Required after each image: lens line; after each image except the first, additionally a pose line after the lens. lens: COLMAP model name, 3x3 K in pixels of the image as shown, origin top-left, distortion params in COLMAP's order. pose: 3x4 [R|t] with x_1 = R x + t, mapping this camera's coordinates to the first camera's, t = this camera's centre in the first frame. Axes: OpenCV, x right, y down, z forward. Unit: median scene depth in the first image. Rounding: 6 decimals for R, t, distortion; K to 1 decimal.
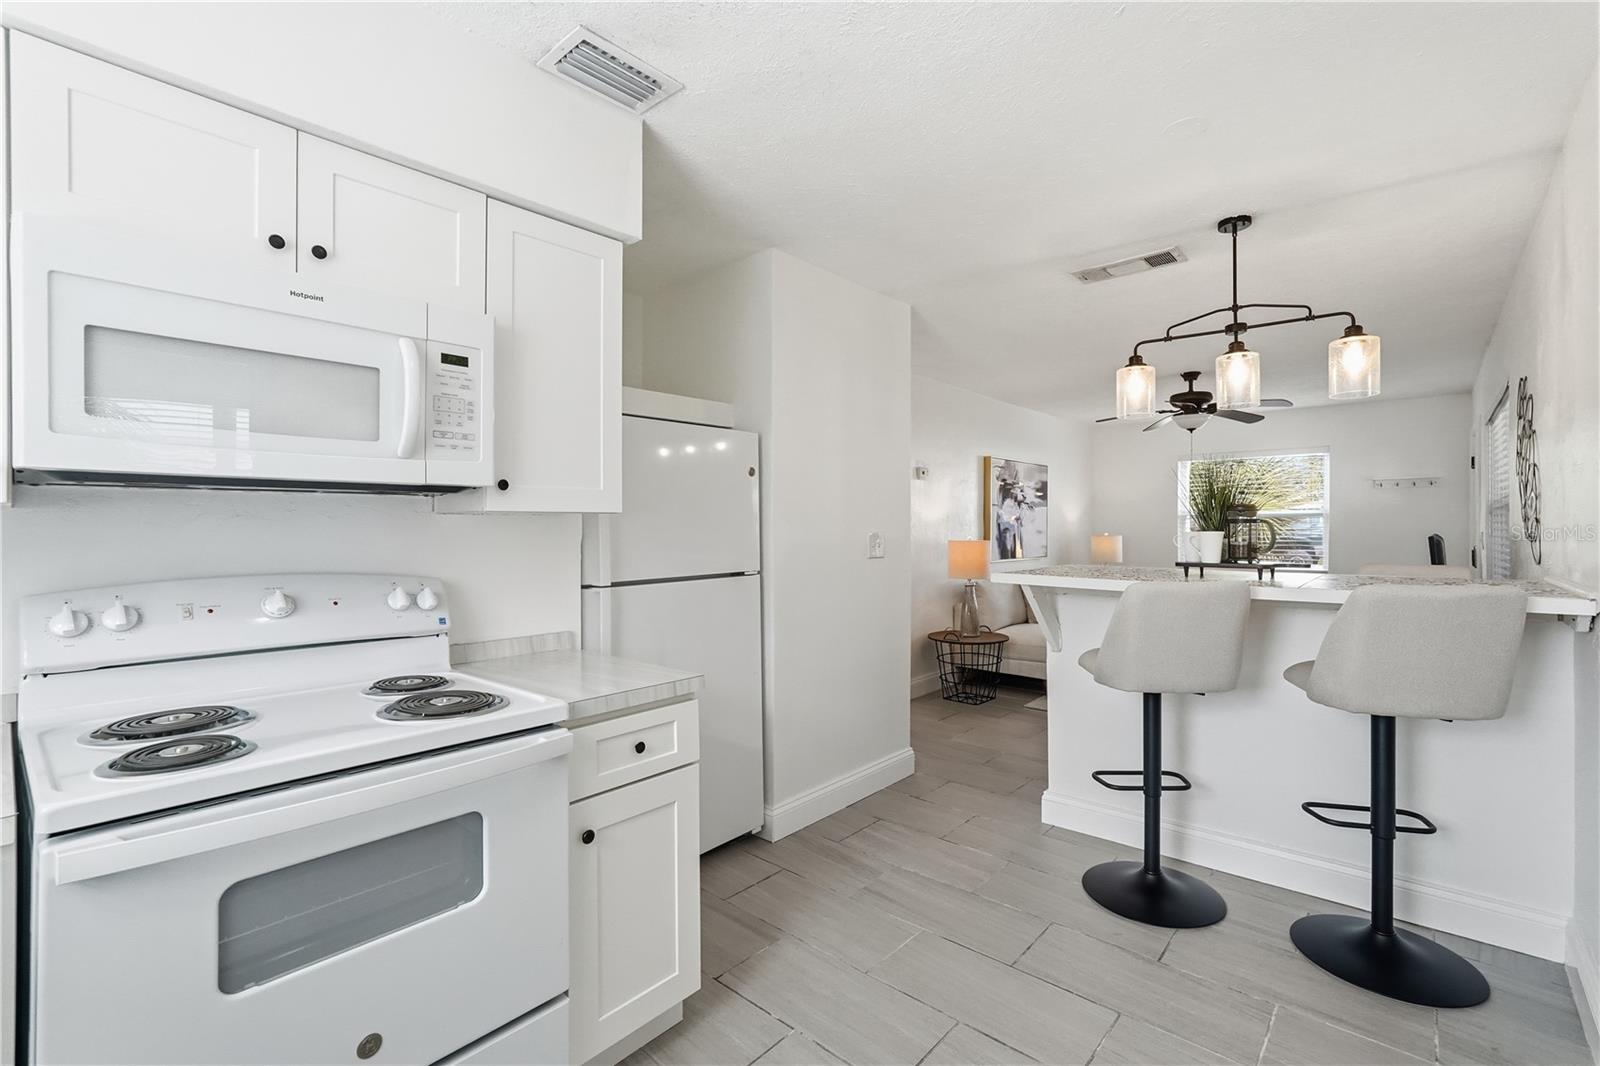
lens RADIAL K [[712.8, 0, 796.5], [0, 712.8, 527.8], [0, 0, 1]] dist [-0.011147, 0.003672]
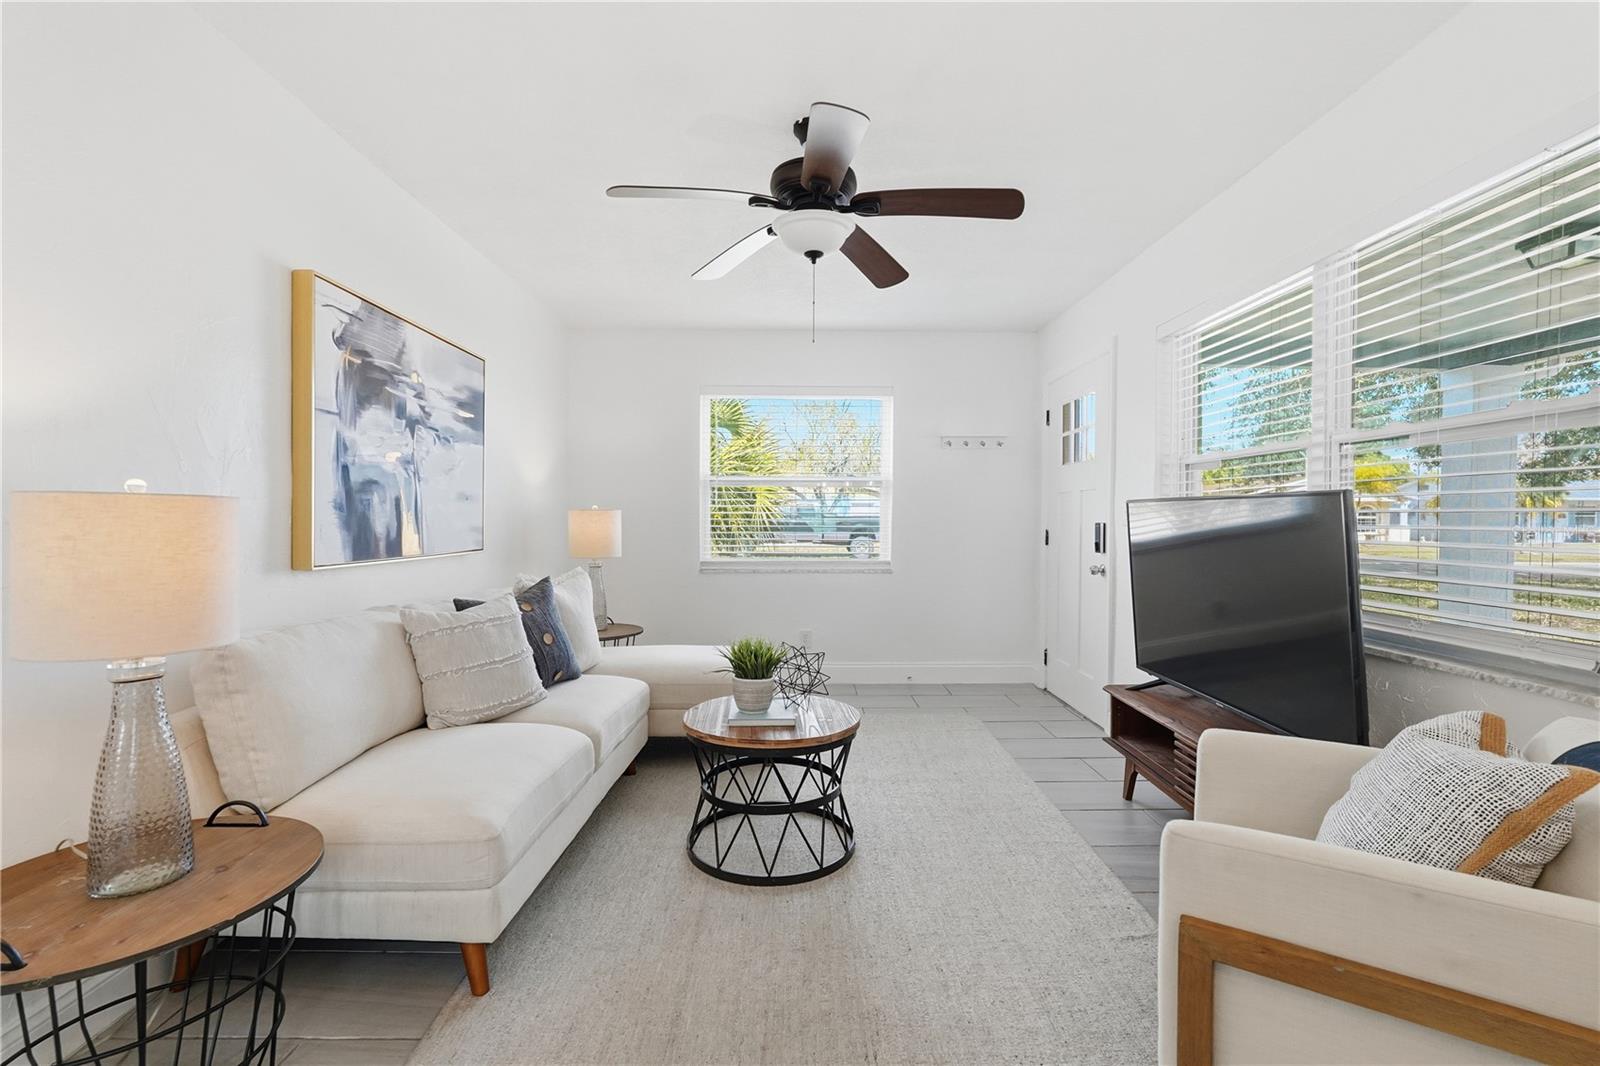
lens RADIAL K [[712.8, 0, 791.9], [0, 712.8, 533.0], [0, 0, 1]] dist [-0.011147, 0.003672]
pose [[0.746572, -0.007599, 0.665262, 0.205110], [-0.008677, 0.999738, 0.021158, 0.018697], [-0.665248, -0.021568, 0.746311, 0.548742]]
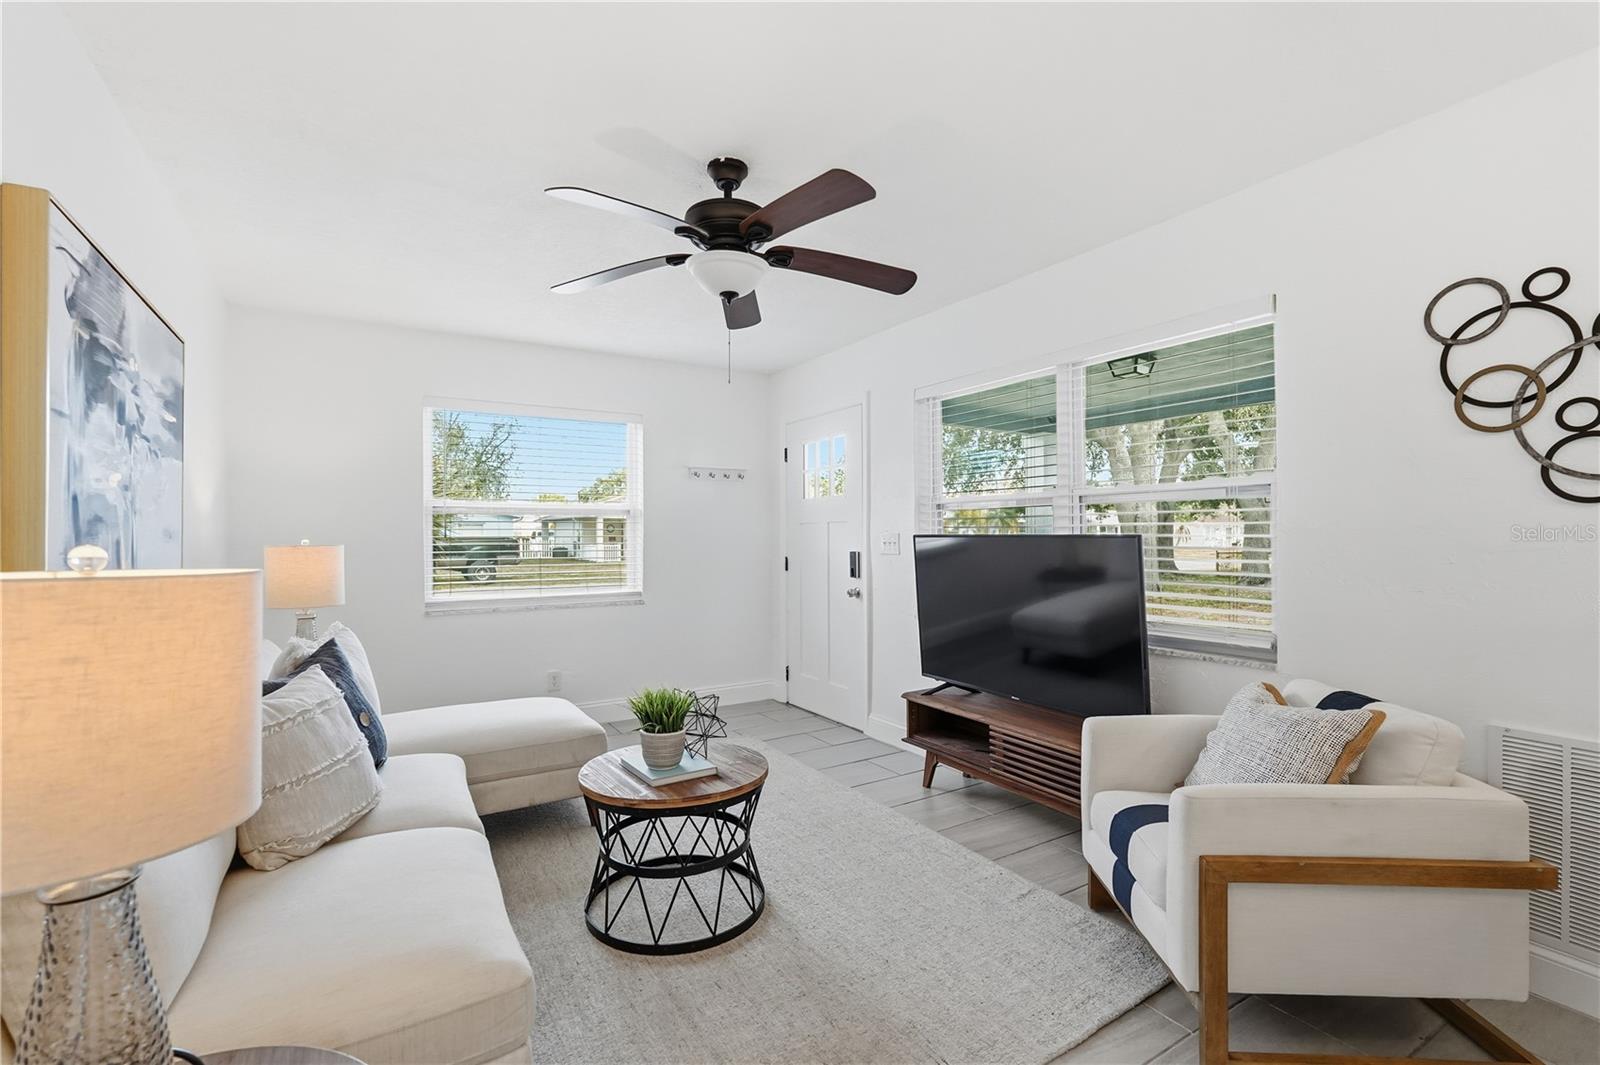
lens RADIAL K [[712.8, 0, 795.5], [0, 712.8, 539.6], [0, 0, 1]] dist [-0.011147, 0.003672]
pose [[0.292456, -0.001411, 0.956278, 0.123024], [0.000253, 0.999999, 0.001399, 0.008233], [-0.956279, -0.000167, 0.292456, 0.673821]]
